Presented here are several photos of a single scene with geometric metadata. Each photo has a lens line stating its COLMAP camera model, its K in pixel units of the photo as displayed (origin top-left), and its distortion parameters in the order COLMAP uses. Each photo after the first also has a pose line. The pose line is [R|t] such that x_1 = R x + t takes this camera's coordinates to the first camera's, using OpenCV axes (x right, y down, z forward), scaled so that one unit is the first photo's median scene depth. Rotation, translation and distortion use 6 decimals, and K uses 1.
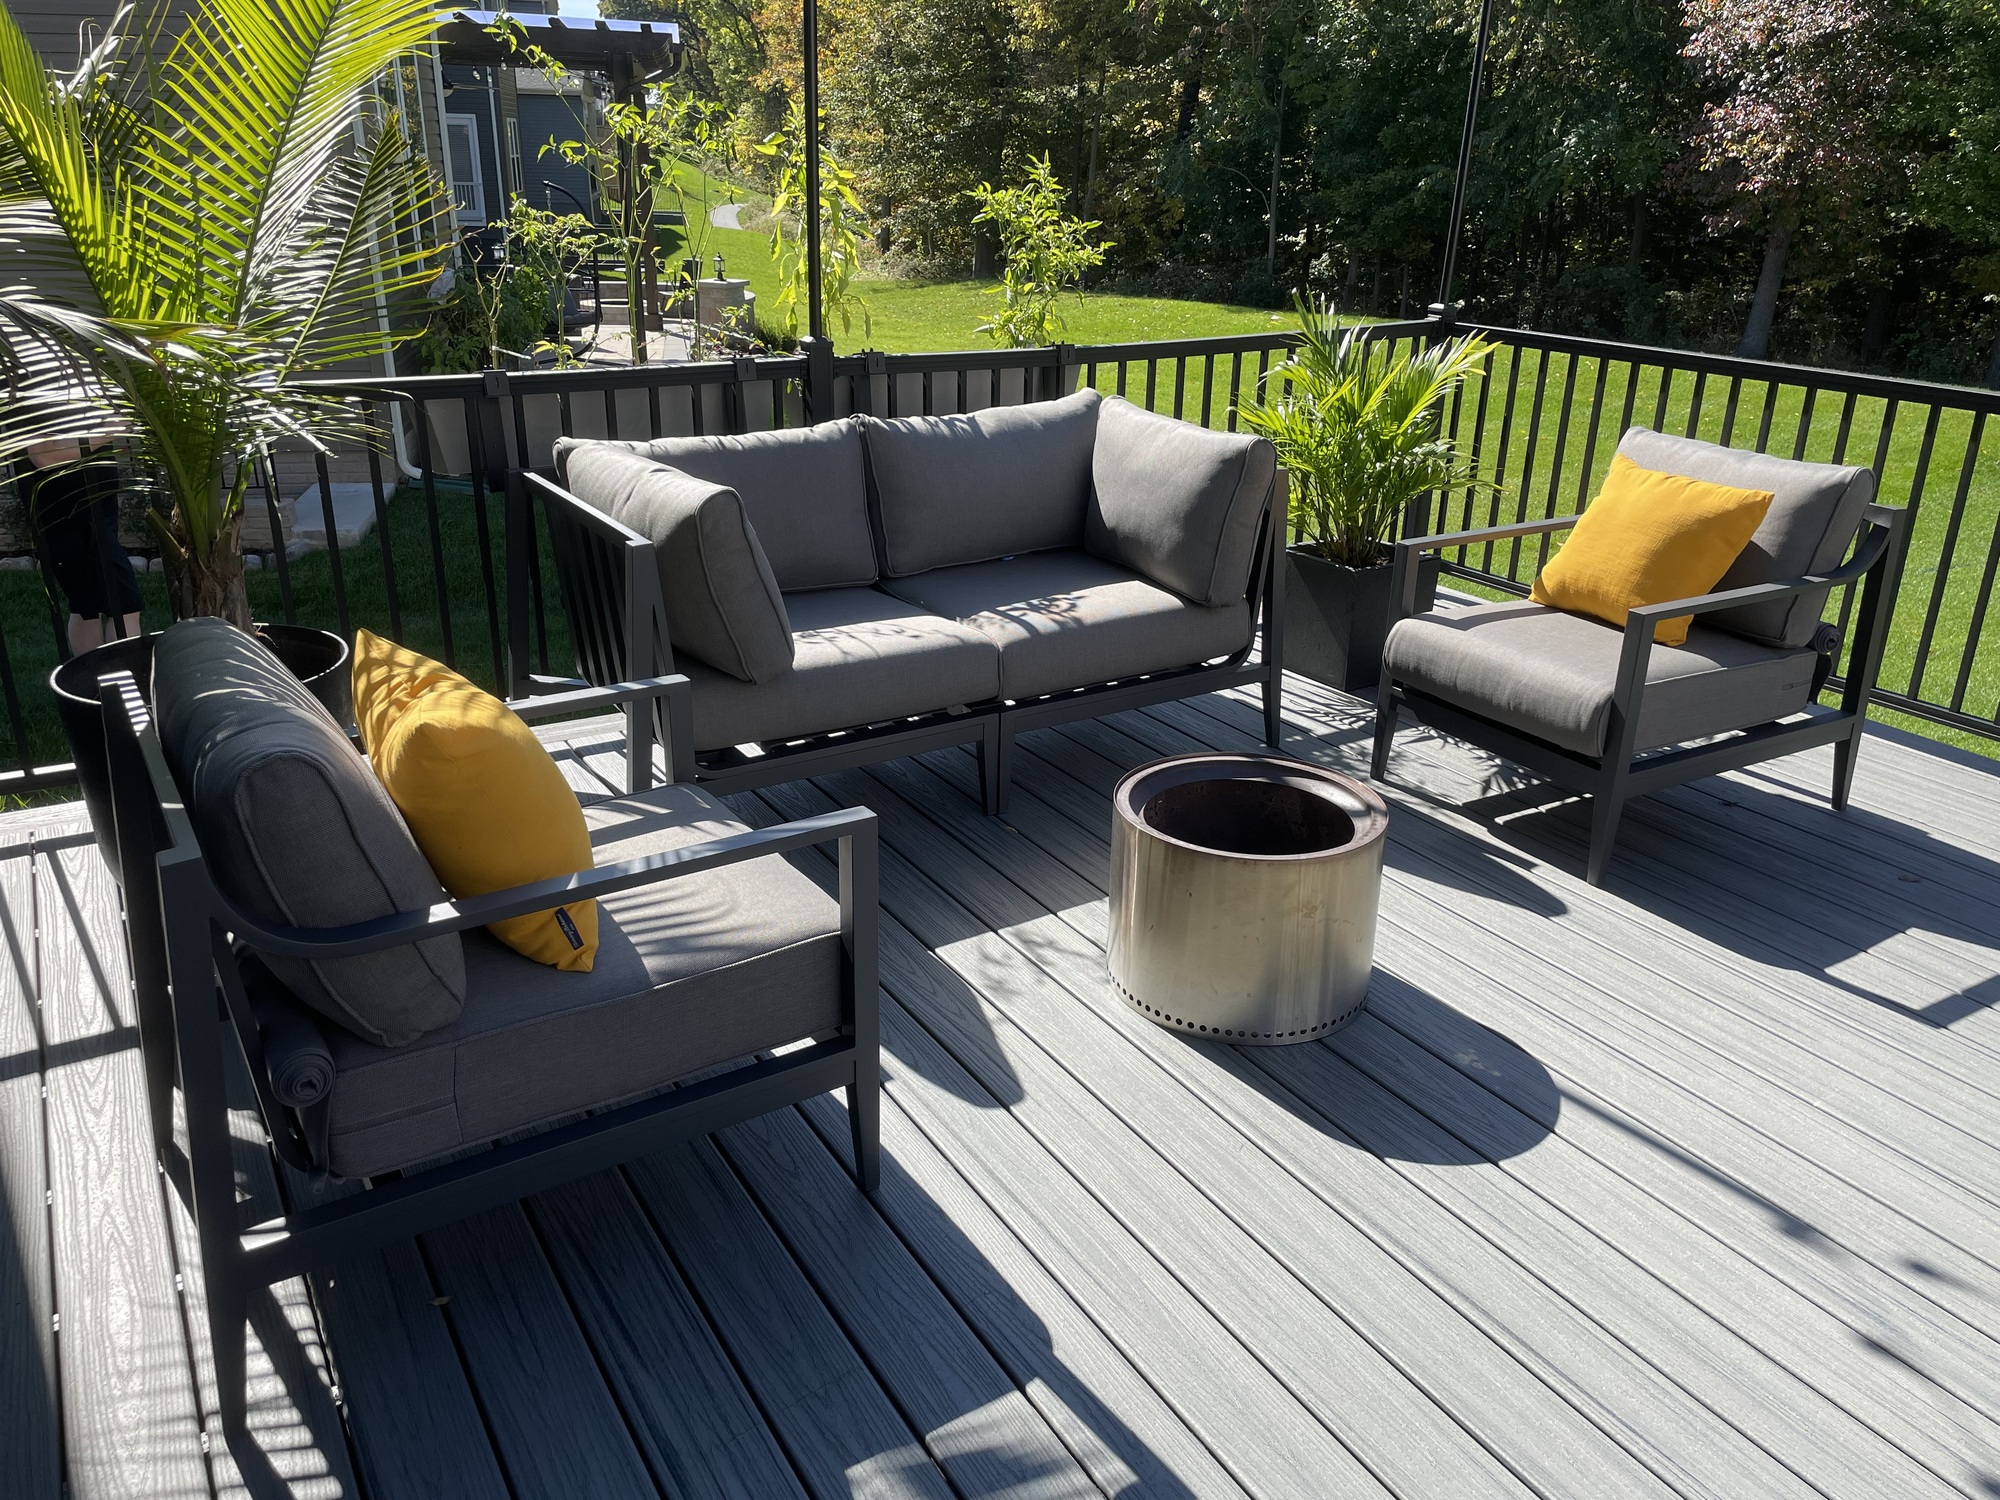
lens RADIAL K [[1516.1, 0, 1027.7], [0, 1516.1, 743.2], [0, 0, 1]] dist [0.061028, -0.063595]
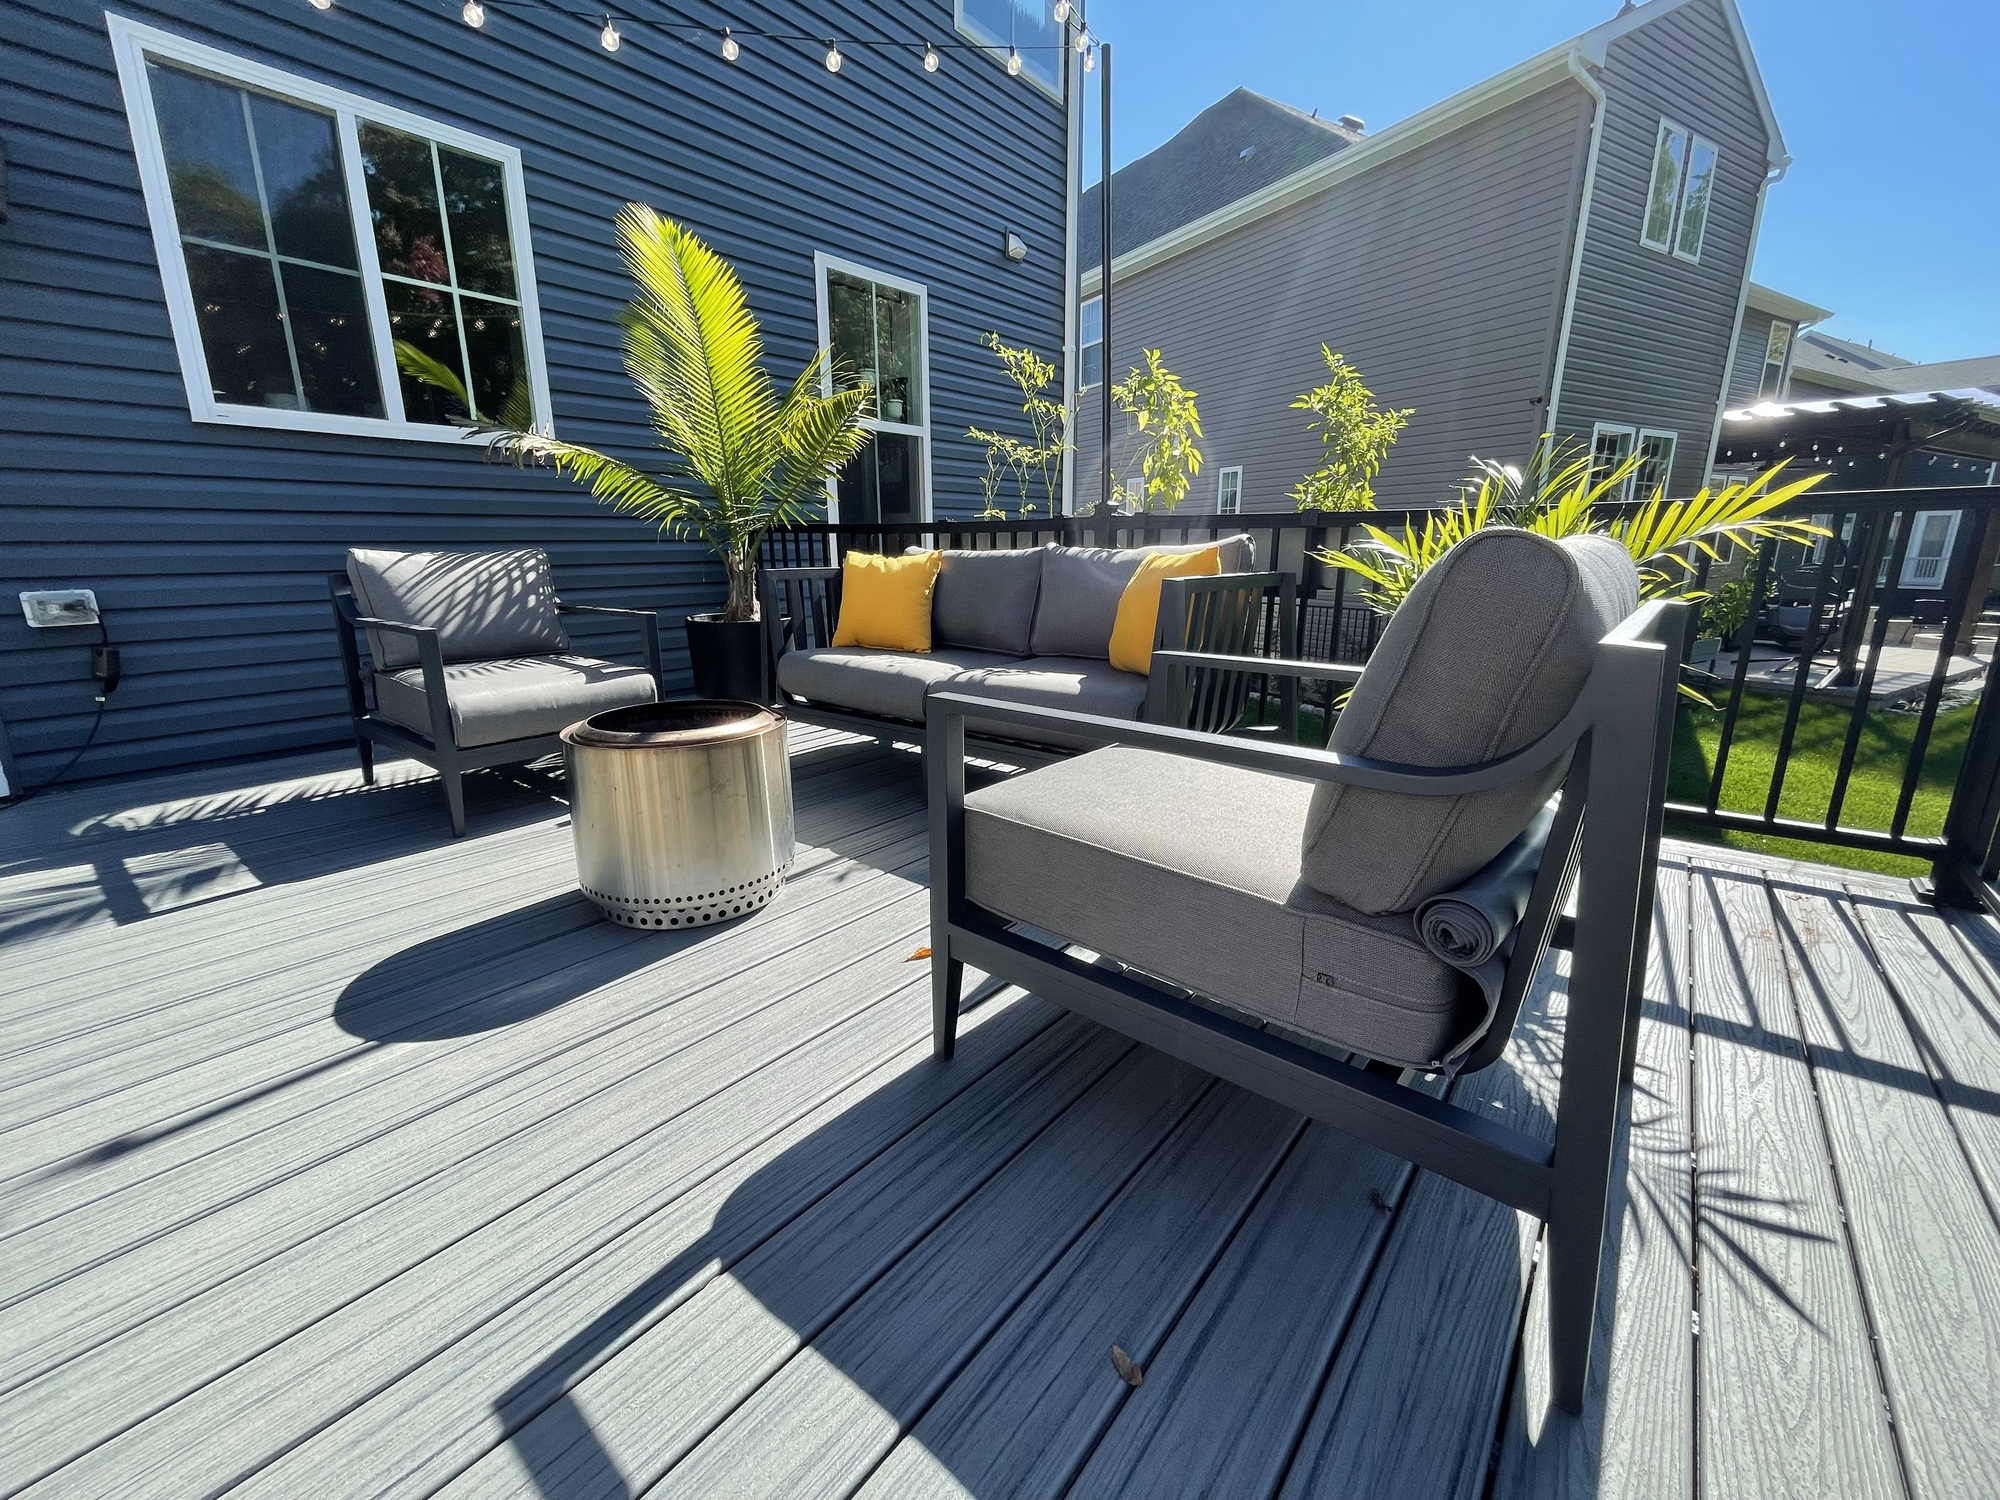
lens RADIAL K [[803.1, 0, 990.6], [0, 803.1, 752.1], [0, 0, 1]] dist [-0.000265, 0.000119]
pose [[0.305210, 0.214524, -0.927807, 0.626914], [-0.334149, 0.936472, 0.106607, -0.091240], [0.891735, 0.277488, 0.357504, 0.718154]]
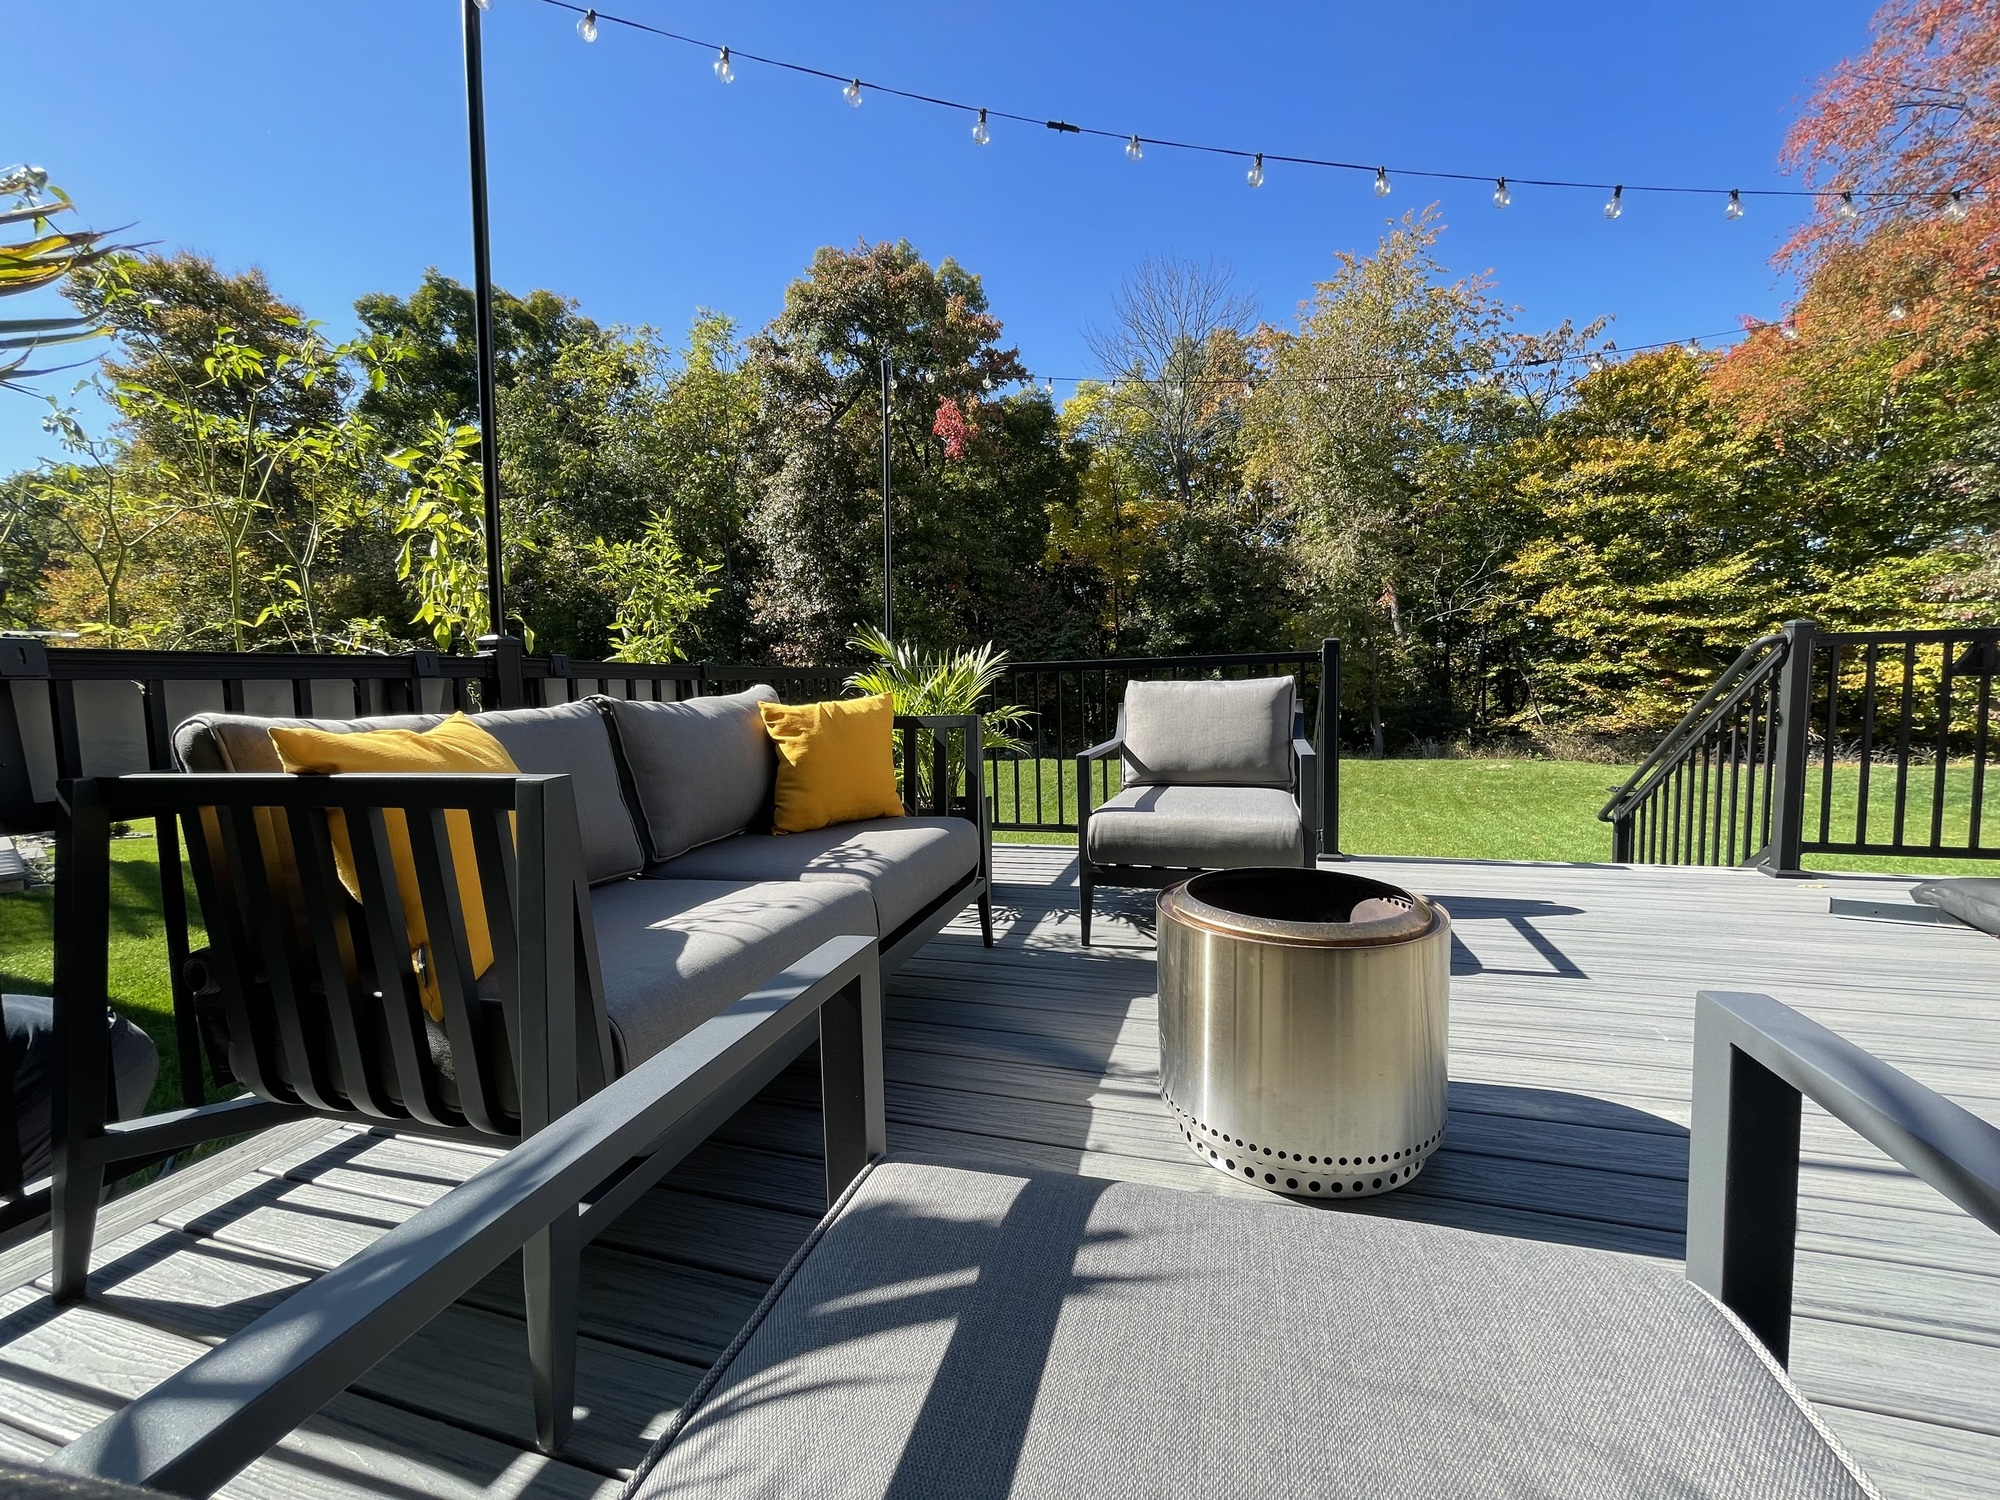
lens RADIAL K [[814.1, 0, 992.2], [0, 814.1, 742.3], [0, 0, 1]] dist [0.000085, -0.000260]
pose [[0.758602, -0.090895, 0.645183, -0.243083], [0.279422, 0.939925, -0.196124, -0.024806], [-0.588597, 0.329058, 0.738427, 0.489891]]
